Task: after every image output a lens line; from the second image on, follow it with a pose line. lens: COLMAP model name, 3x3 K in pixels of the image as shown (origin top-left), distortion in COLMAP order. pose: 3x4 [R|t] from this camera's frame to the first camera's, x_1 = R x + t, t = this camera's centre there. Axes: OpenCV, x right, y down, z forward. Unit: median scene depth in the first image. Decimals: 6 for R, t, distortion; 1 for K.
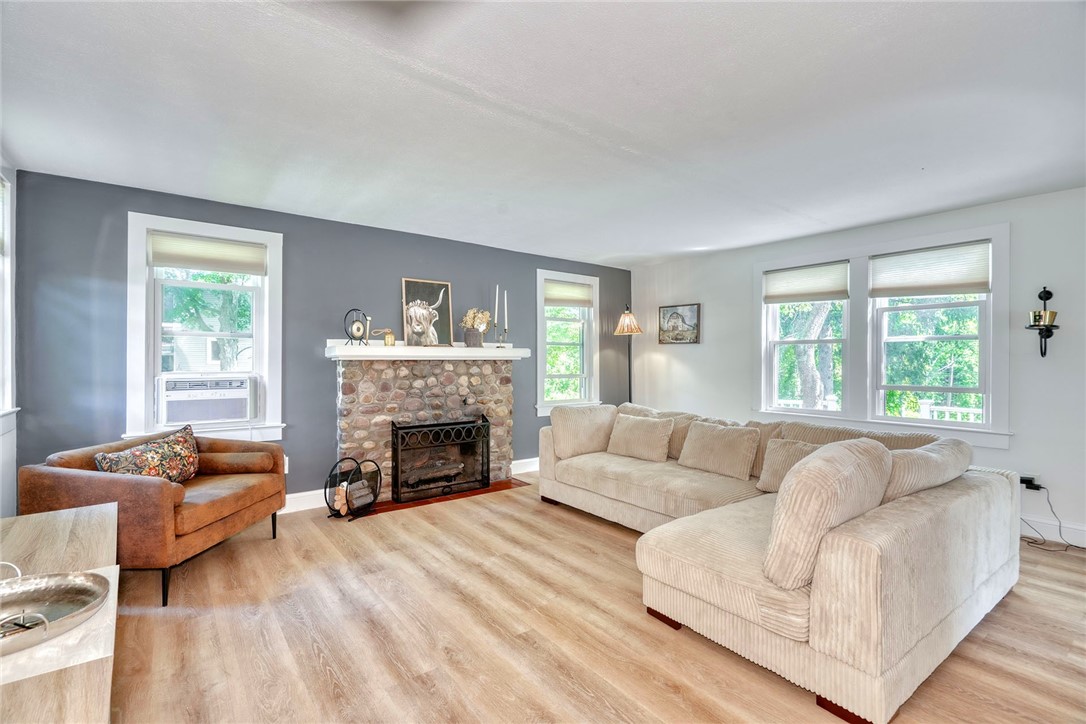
lens RADIAL K [[501.8, 0, 545.3], [0, 501.8, 360.0], [0, 0, 1]] dist [-0.004216, 0.002663]
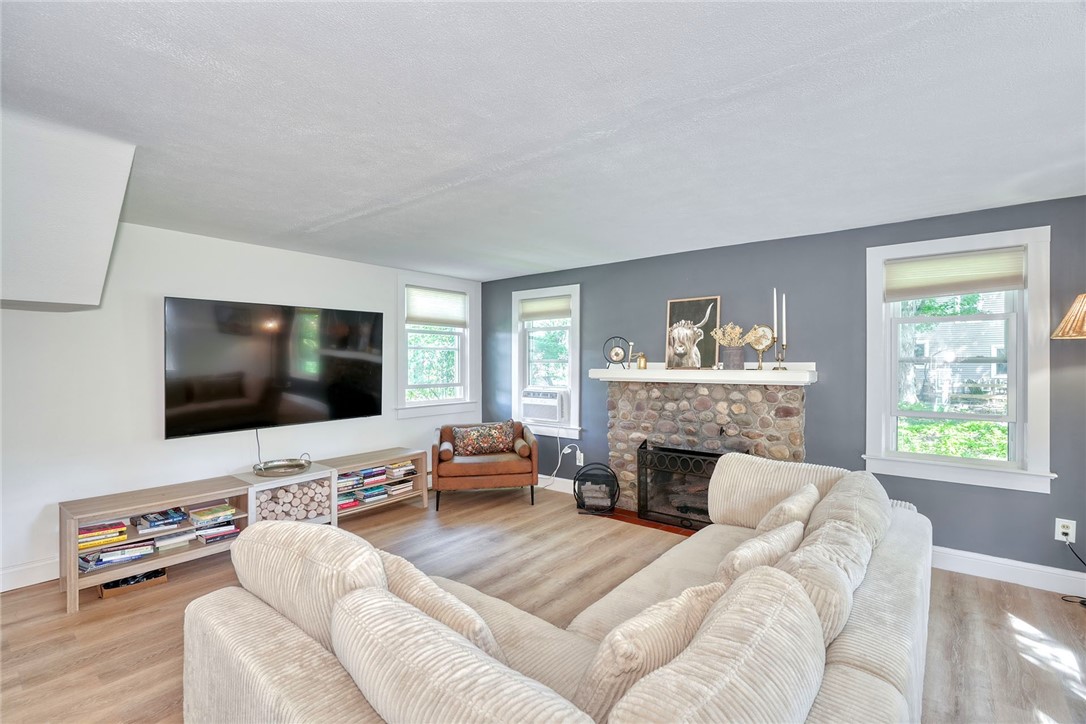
lens RADIAL K [[501.8, 0, 544.1], [0, 501.8, 363.6], [0, 0, 1]] dist [-0.004216, 0.002663]
pose [[0.223420, 0.002377, -0.974719, 0.645760], [0.001135, 0.999996, 0.002699, -0.039238], [0.974722, -0.001710, 0.223416, 0.529653]]
